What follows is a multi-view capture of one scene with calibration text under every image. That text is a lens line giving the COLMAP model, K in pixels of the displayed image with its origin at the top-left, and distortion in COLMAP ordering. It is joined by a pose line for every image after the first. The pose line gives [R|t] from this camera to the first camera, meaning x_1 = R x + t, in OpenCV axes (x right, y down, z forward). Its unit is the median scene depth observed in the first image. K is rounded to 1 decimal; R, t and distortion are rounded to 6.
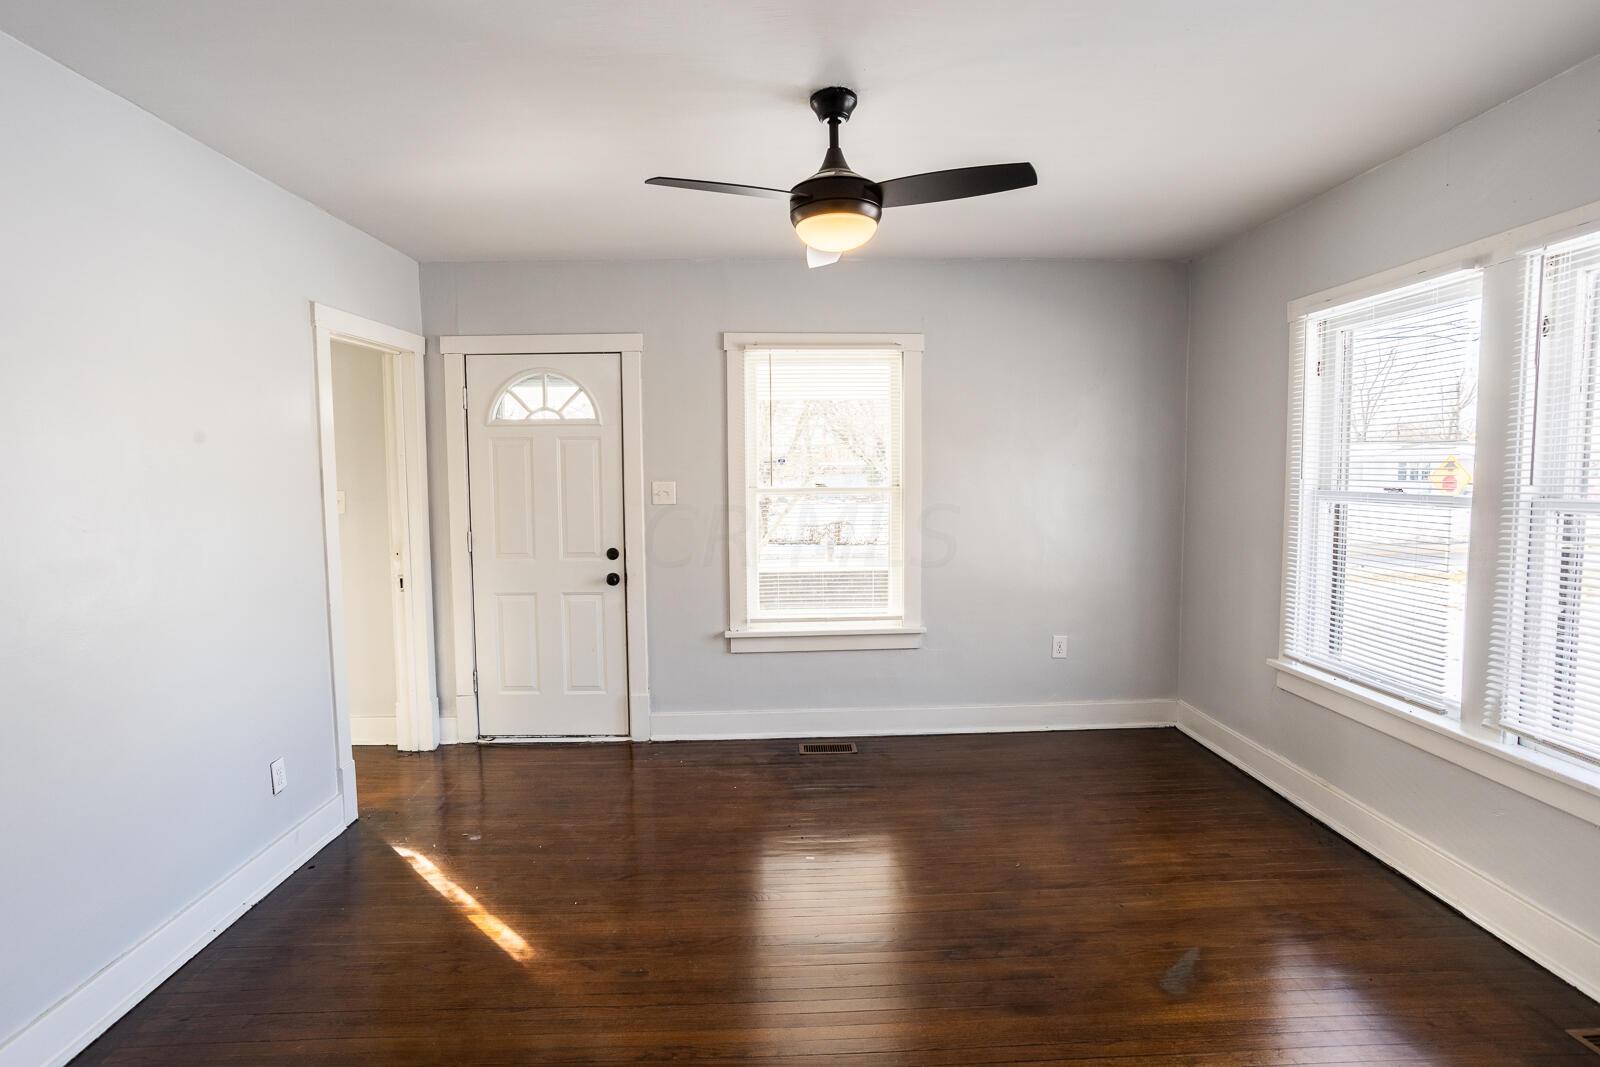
lens RADIAL K [[797.6, 0, 803.3], [0, 797.6, 535.7], [0, 0, 1]] dist [-0.023335, 0.000071]
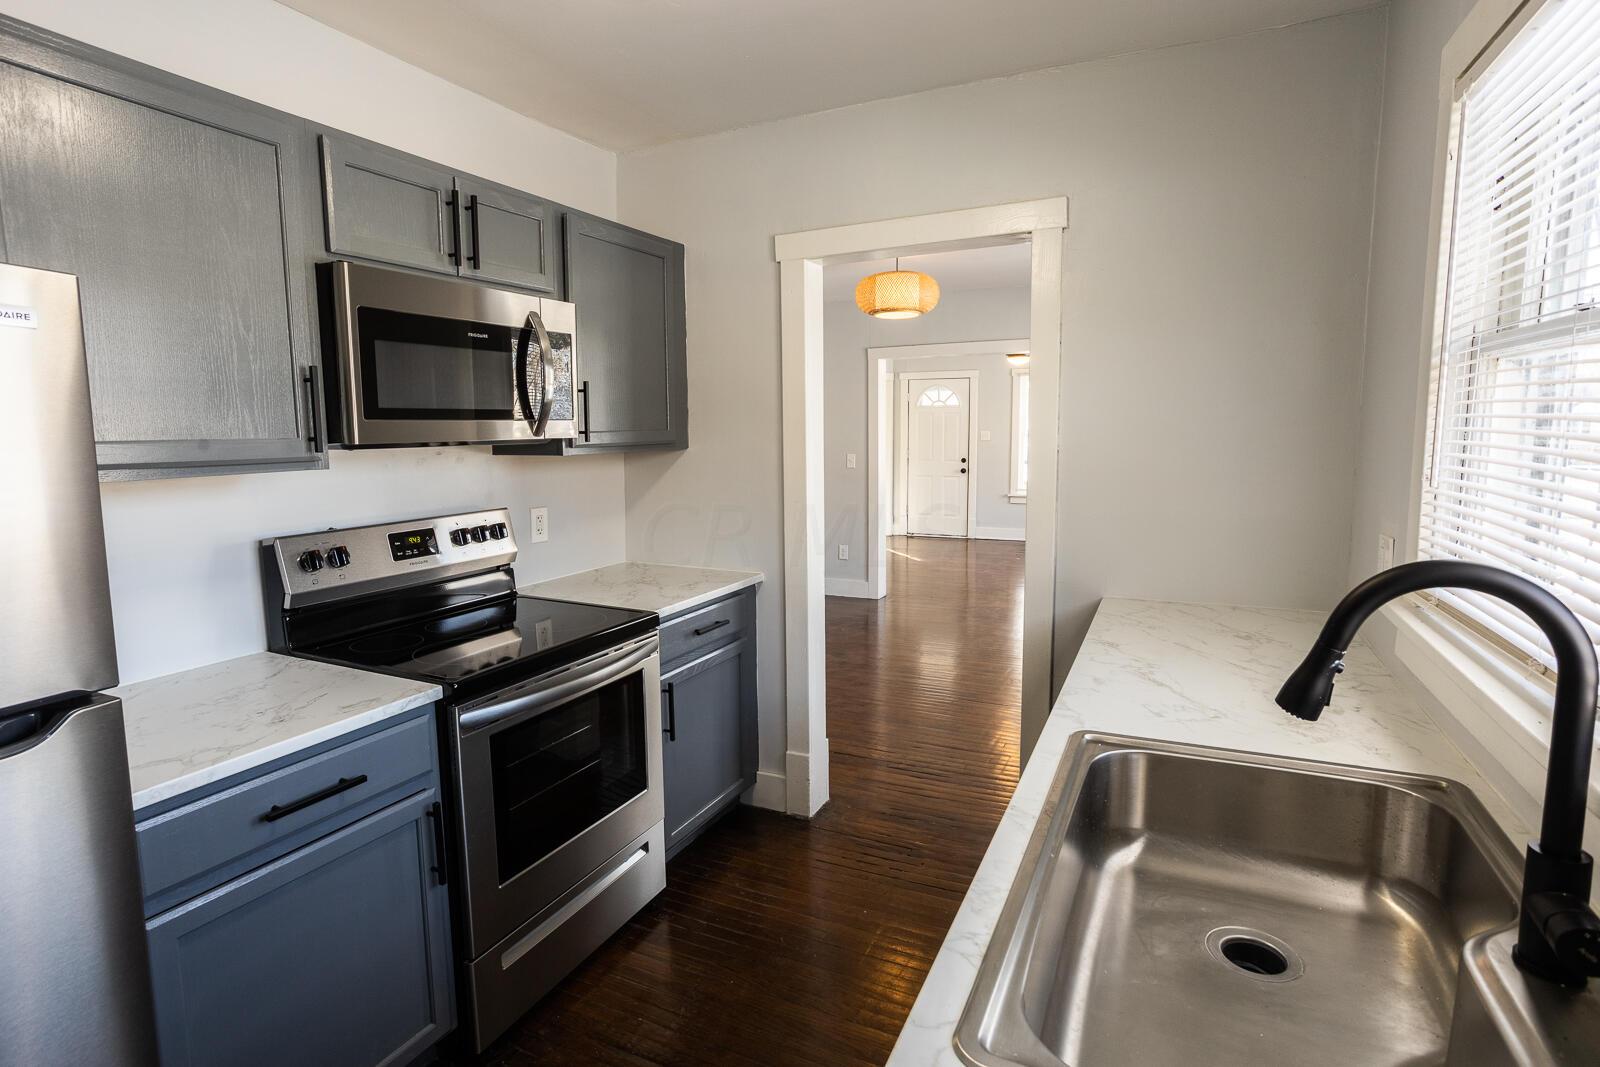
lens RADIAL K [[797.6, 0, 794.7], [0, 797.6, 527.7], [0, 0, 1]] dist [-0.023335, 0.000071]
pose [[0.888080, 0.055713, -0.456300, 0.427836], [-0.035085, 0.997948, 0.053563, 0.116097], [0.458348, -0.031559, 0.888212, -1.416541]]
